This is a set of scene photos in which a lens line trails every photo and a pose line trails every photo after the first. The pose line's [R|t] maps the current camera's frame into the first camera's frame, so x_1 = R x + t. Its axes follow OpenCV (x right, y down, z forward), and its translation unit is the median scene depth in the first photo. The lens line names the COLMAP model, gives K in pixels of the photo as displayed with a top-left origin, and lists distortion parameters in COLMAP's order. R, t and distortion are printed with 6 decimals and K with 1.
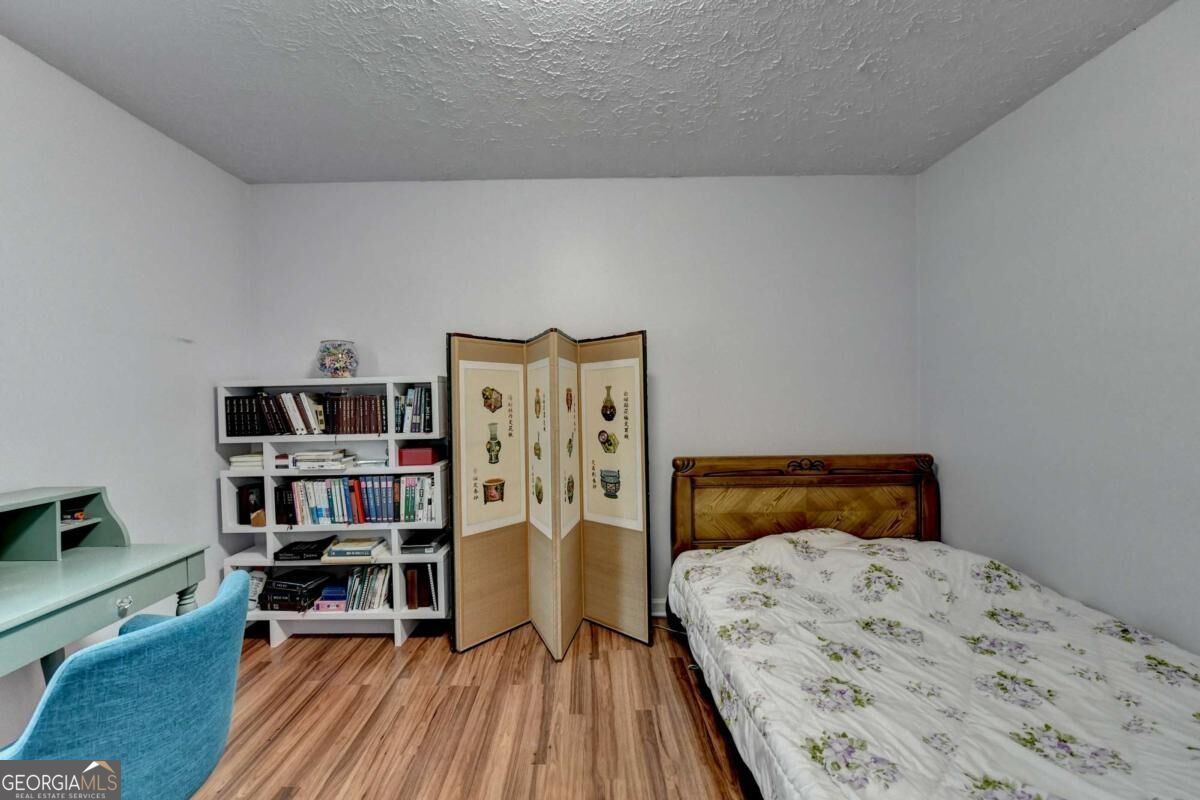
lens RADIAL K [[485.8, 0, 590.5], [0, 485.8, 397.3], [0, 0, 1]] dist [-0.015110, -0.001727]
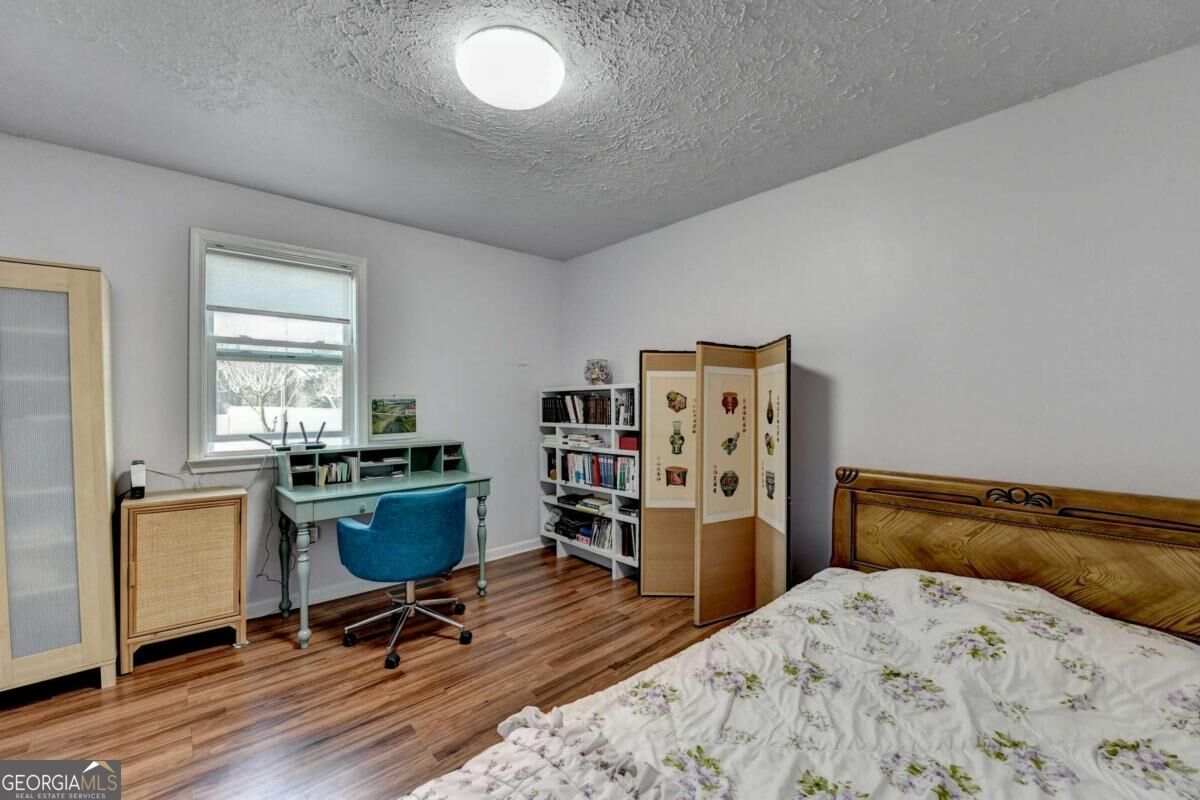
lens RADIAL K [[485.8, 0, 592.1], [0, 485.8, 400.7], [0, 0, 1]] dist [-0.015110, -0.001727]
pose [[0.660151, 0.011948, -0.751038, 0.593628], [-0.010605, 0.999922, 0.006586, -0.003982], [0.751058, 0.003618, 0.660226, 0.033852]]
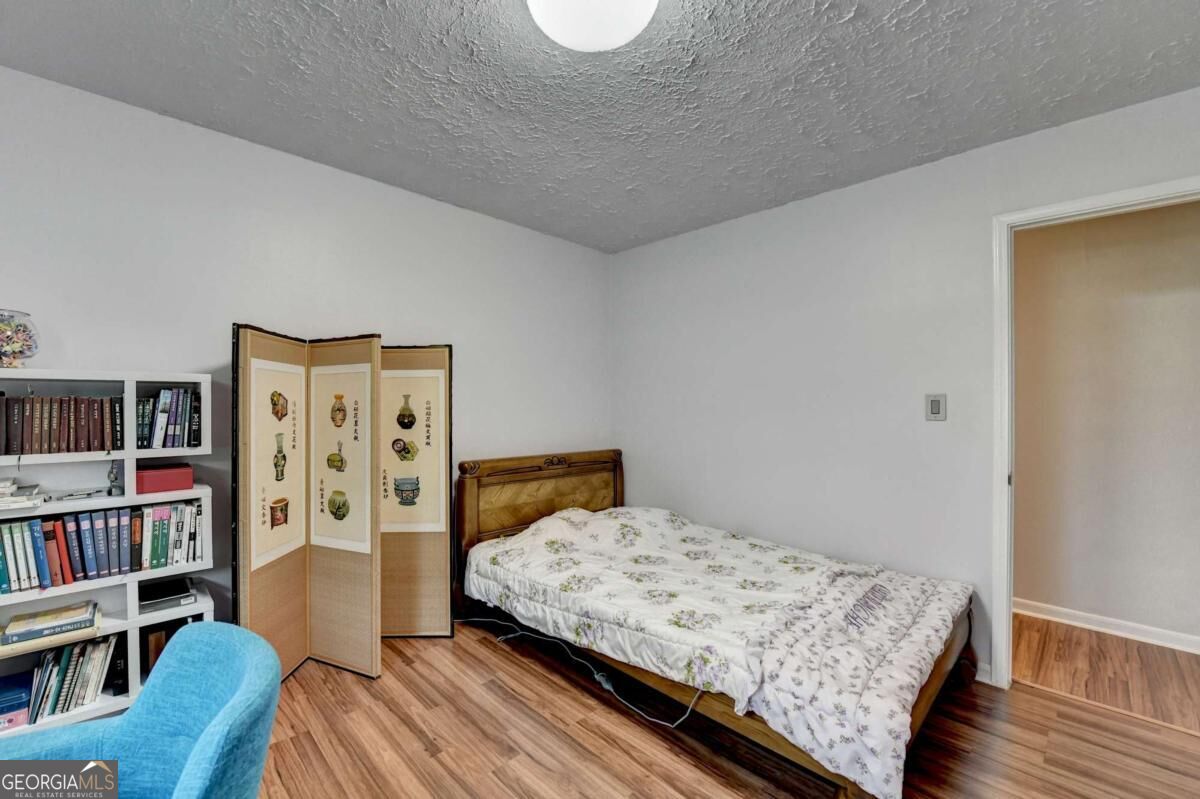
lens RADIAL K [[485.8, 0, 588.4], [0, 485.8, 403.1], [0, 0, 1]] dist [-0.015110, -0.001727]
pose [[0.719388, 0.023103, 0.694224, -0.413652], [-0.012466, 0.999715, -0.020351, 0.010416], [-0.694497, 0.005986, 0.719471, 0.009374]]
